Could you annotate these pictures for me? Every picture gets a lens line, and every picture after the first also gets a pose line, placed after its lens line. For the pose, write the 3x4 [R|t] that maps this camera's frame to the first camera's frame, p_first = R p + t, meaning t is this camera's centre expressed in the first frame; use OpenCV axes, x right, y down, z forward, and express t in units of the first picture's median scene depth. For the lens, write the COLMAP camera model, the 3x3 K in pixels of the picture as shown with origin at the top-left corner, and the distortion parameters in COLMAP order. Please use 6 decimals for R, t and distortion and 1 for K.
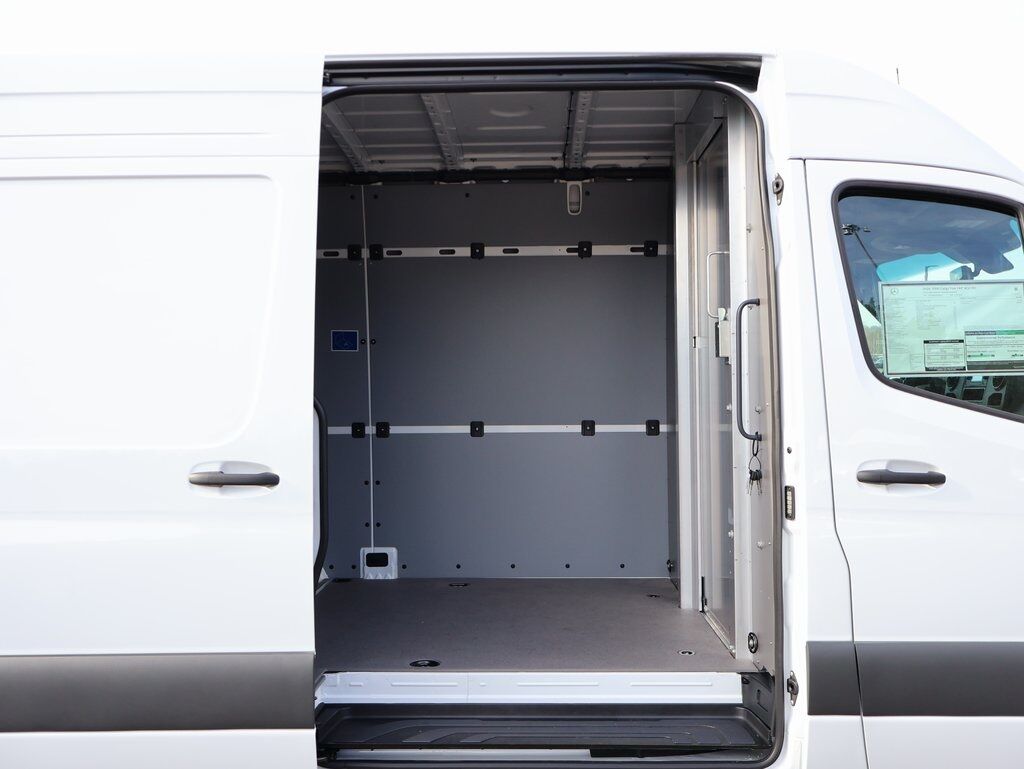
lens RADIAL K [[945.3, 0, 512.0], [0, 945.3, 384.5], [0, 0, 1]] dist [0.015974, 0.011018]
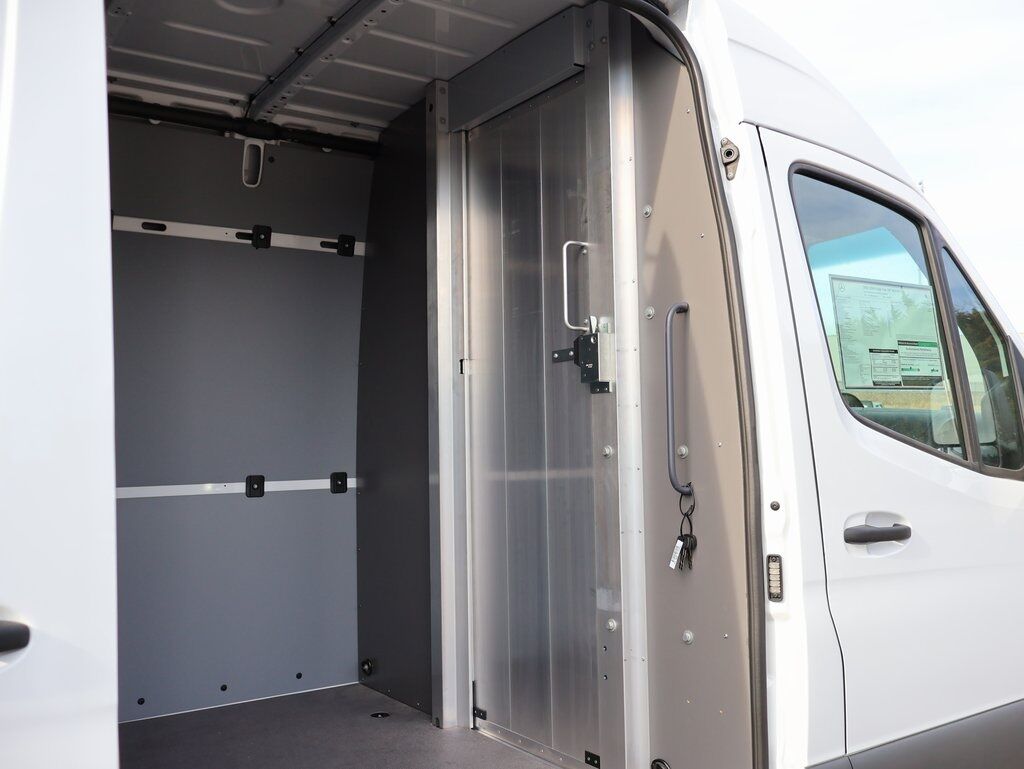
lens RADIAL K [[954.1, 0, 512.0], [0, 954.1, 384.5], [0, 0, 1]] dist [-0.008198, 0.007643]
pose [[0.815828, 0.026631, 0.577681, -0.211790], [0.003815, 0.998669, -0.051427, 0.008368], [-0.578282, 0.044160, 0.814641, 0.352755]]
